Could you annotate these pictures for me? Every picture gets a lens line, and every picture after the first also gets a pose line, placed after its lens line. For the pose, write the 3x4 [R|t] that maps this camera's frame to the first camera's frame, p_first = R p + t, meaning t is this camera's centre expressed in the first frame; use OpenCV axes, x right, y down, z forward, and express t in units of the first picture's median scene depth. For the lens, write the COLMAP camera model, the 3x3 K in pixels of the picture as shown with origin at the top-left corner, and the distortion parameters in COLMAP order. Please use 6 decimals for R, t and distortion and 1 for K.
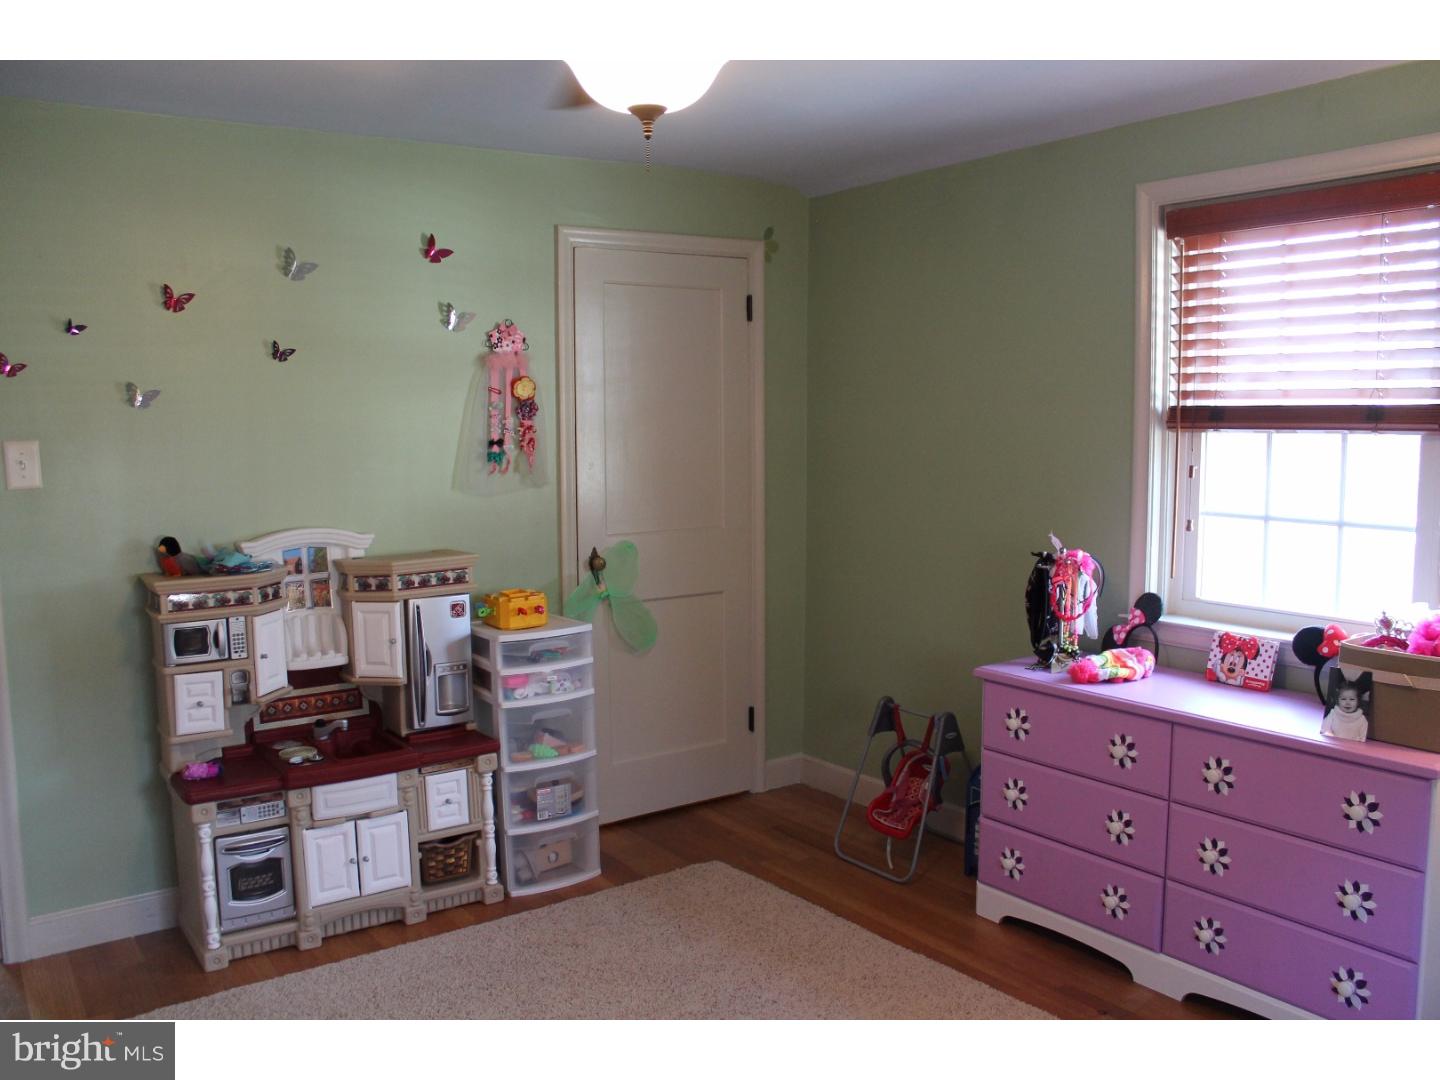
lens RADIAL K [[1235.8, 0, 720.0], [0, 1235.8, 540.0], [0, 0, 1]] dist [-0.162423, 0.166540]
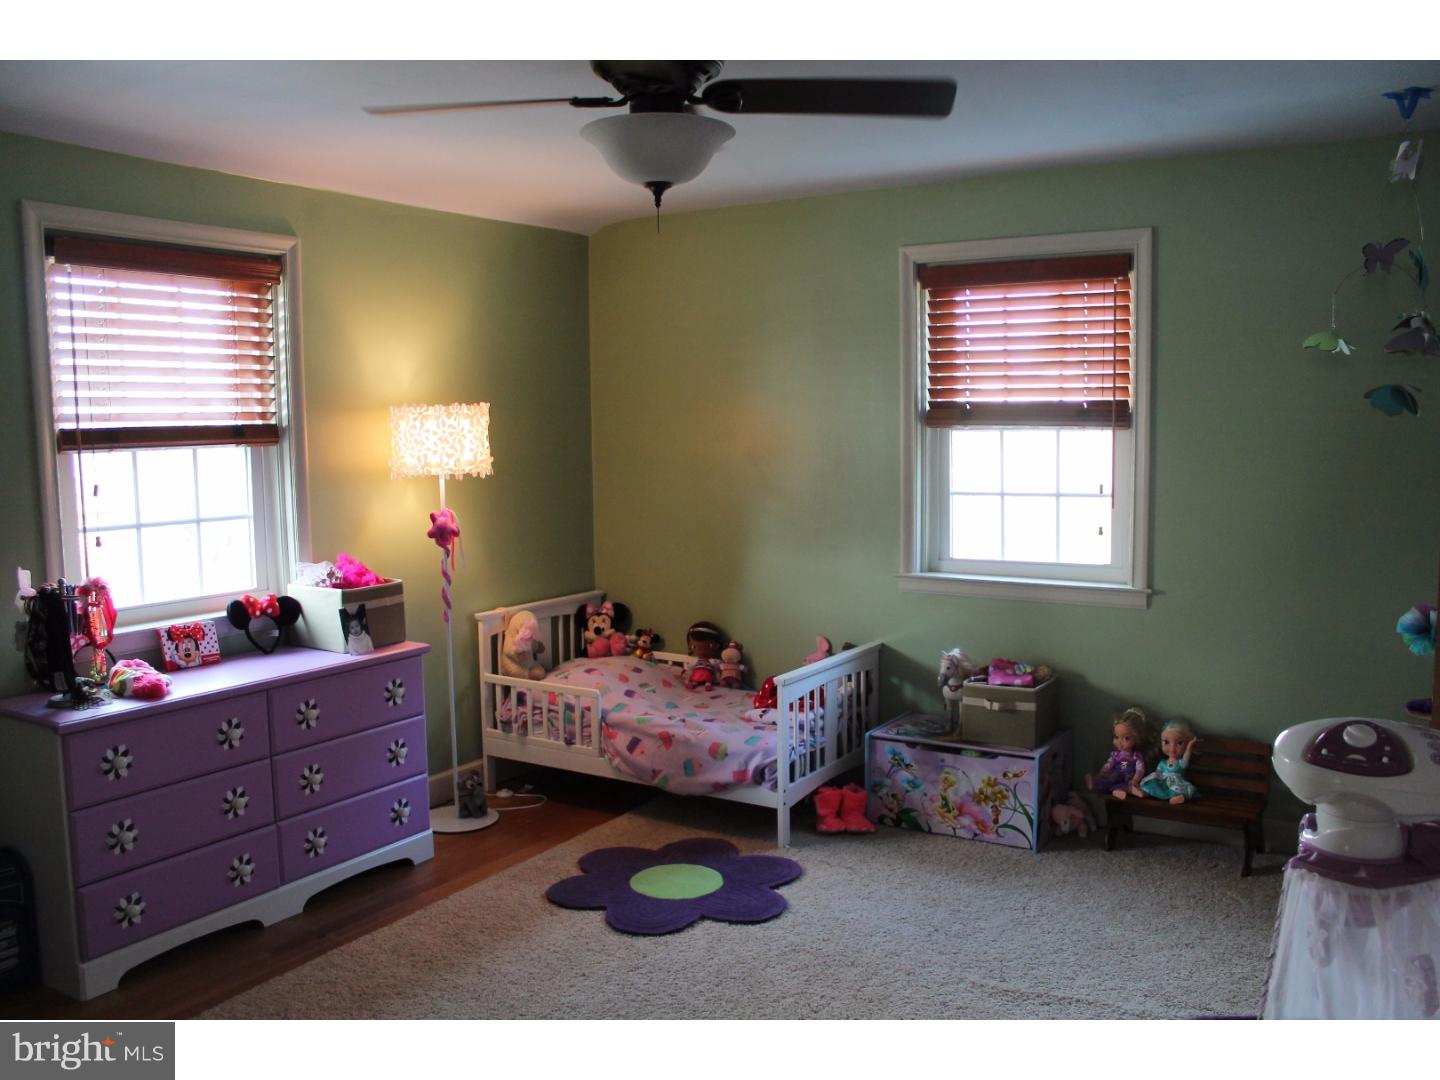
lens RADIAL K [[1235.8, 0, 720.0], [0, 1235.8, 540.0], [0, 0, 1]] dist [-0.162423, 0.166540]
pose [[-0.395563, -0.078380, 0.915088, -0.837516], [0.110868, 0.984991, 0.132292, -0.098321], [-0.911723, 0.153784, -0.380936, 0.973052]]
